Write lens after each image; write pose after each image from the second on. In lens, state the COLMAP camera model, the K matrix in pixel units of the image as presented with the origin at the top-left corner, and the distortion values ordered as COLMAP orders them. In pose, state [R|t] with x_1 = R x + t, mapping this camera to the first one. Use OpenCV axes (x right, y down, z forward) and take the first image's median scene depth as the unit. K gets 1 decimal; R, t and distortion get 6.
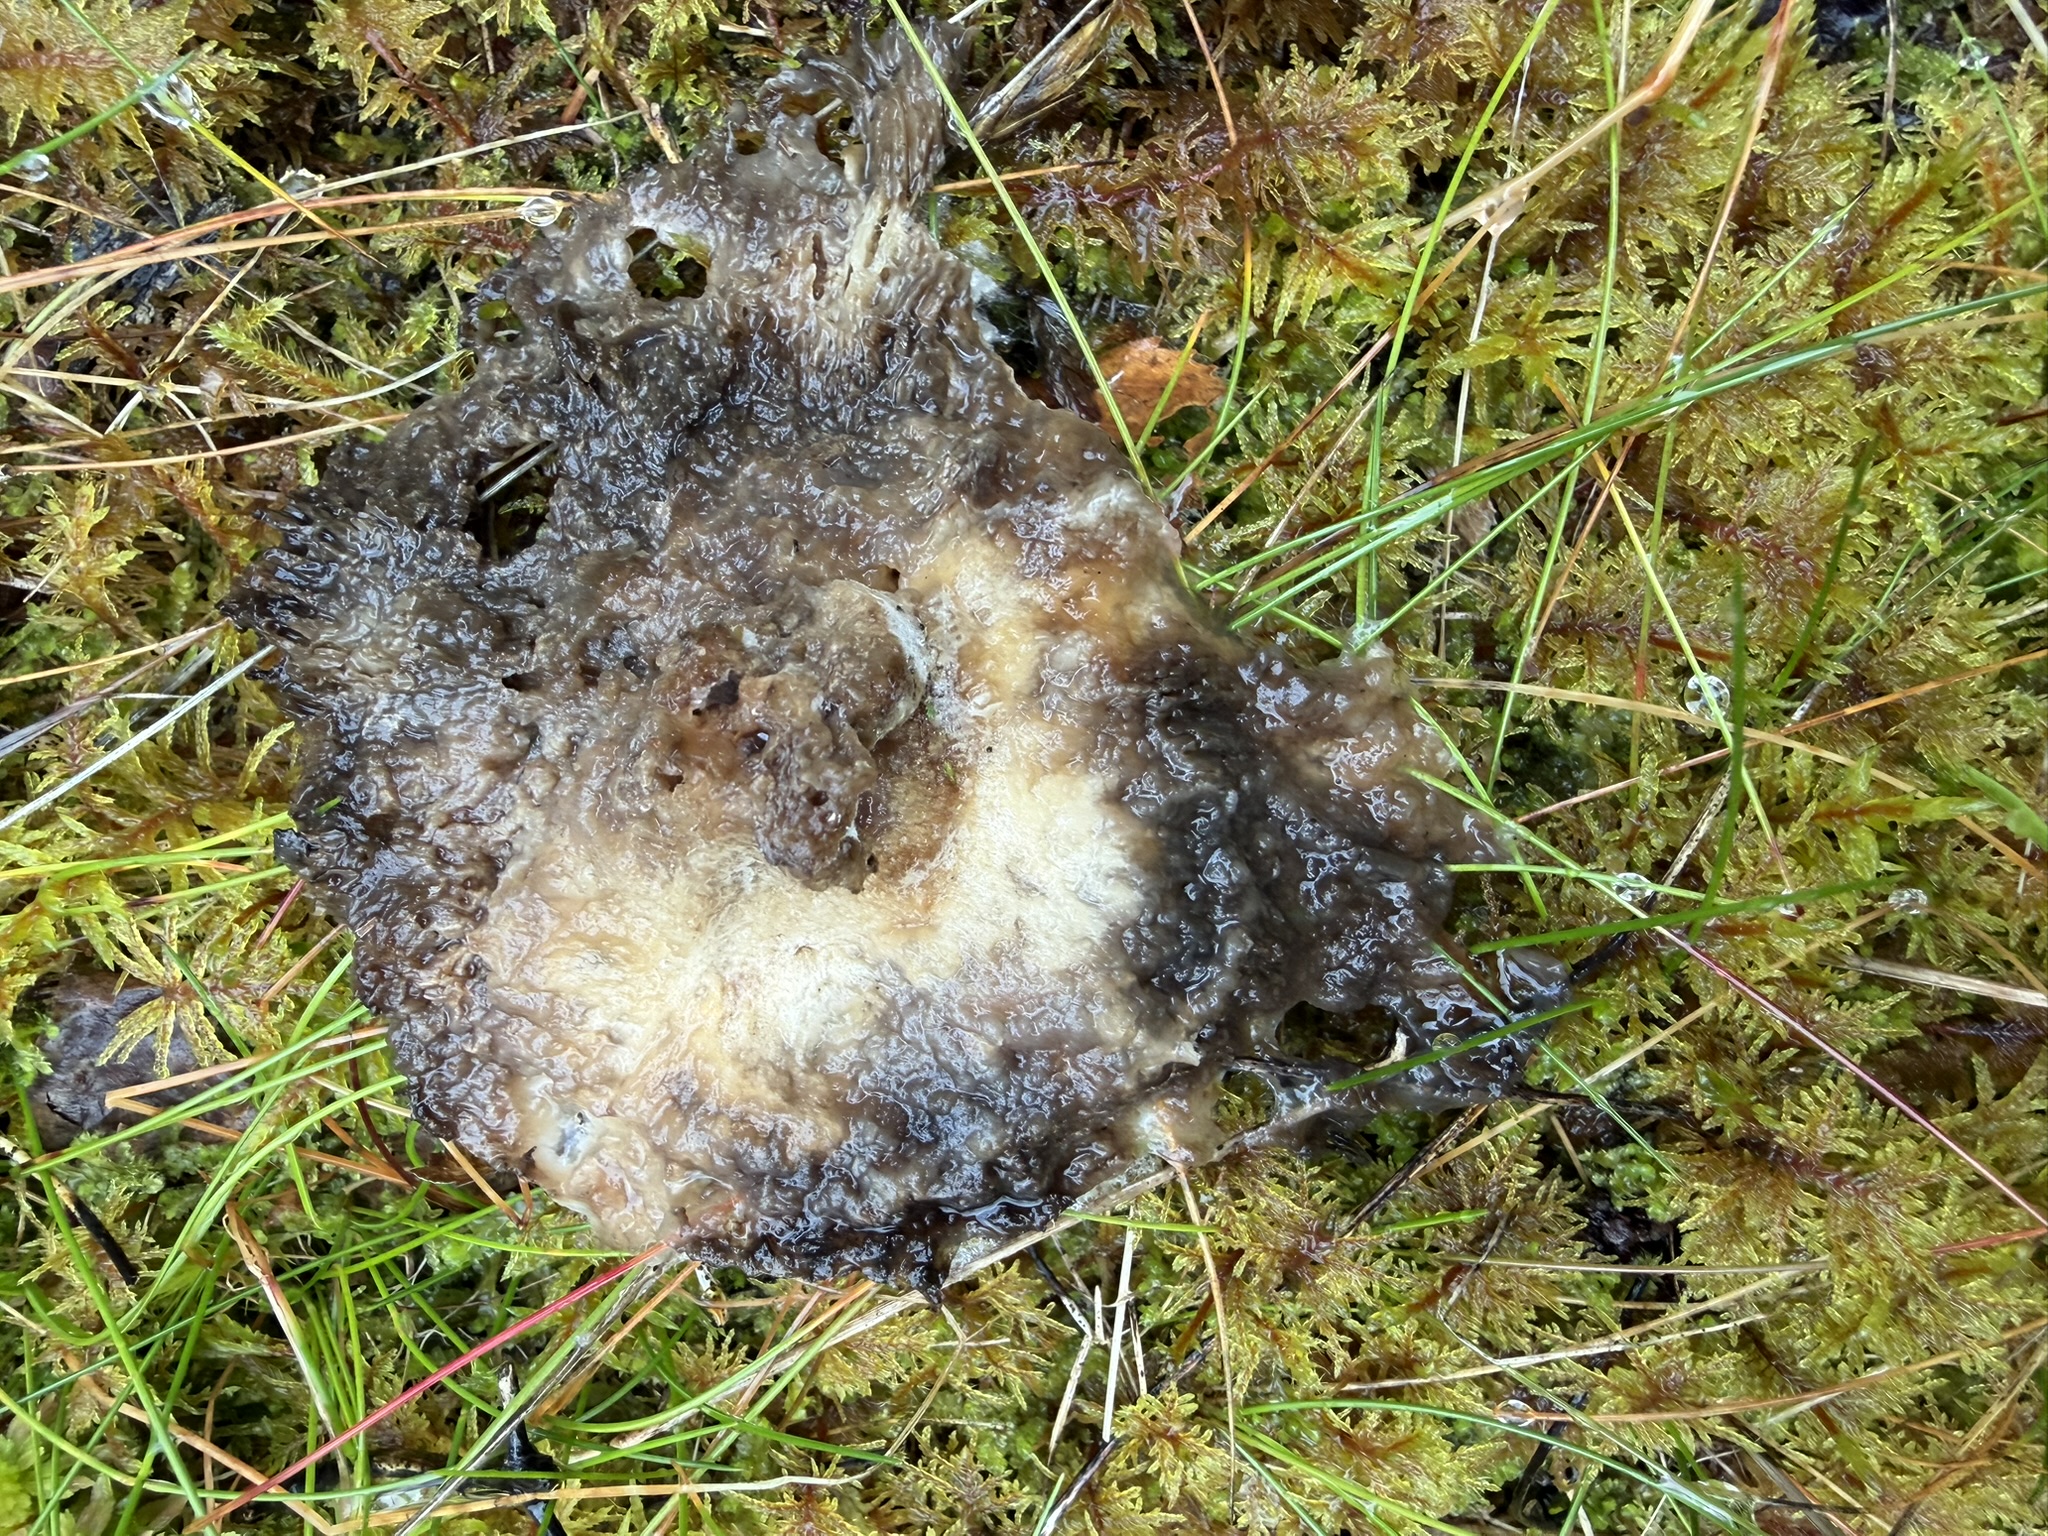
lens RADIAL K [[1445.3, 0, 1022.5], [0, 1445.3, 768.4], [0, 0, 1]] dist [-0.010308, 0.007514]
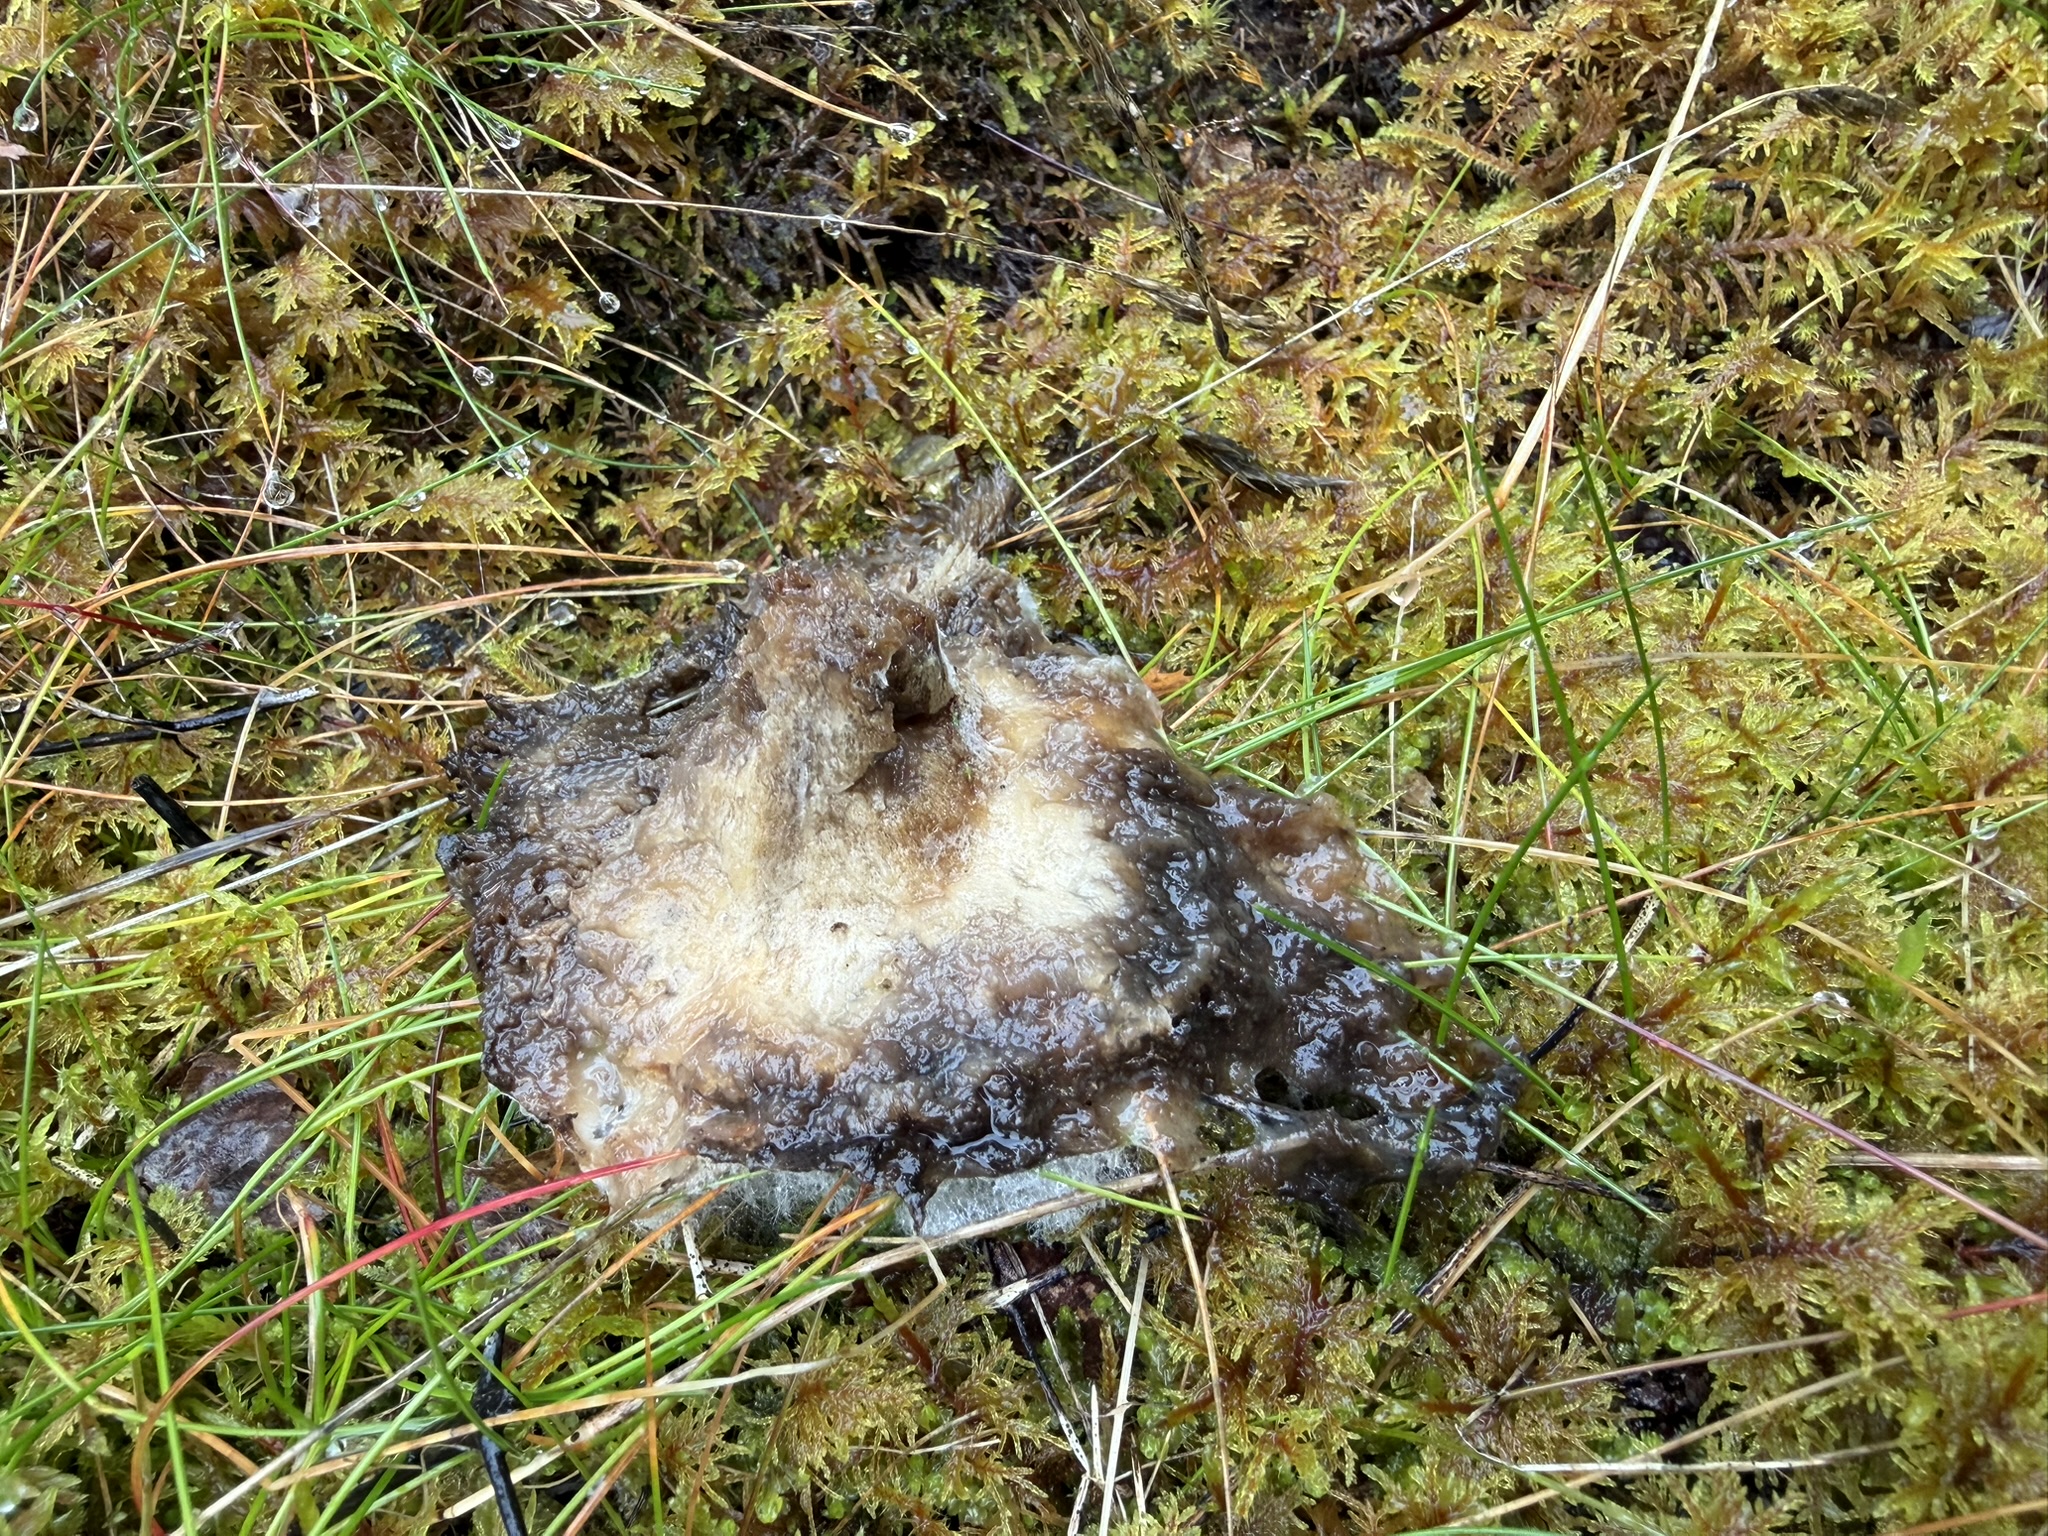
lens RADIAL K [[1445.3, 0, 1025.9], [0, 1445.3, 769.6], [0, 0, 1]] dist [-0.010308, 0.007514]
pose [[0.996532, 0.003020, -0.083157, 0.100765], [-0.052588, 0.797333, -0.601244, 0.718685], [0.064488, 0.603532, 0.794727, -0.020908]]
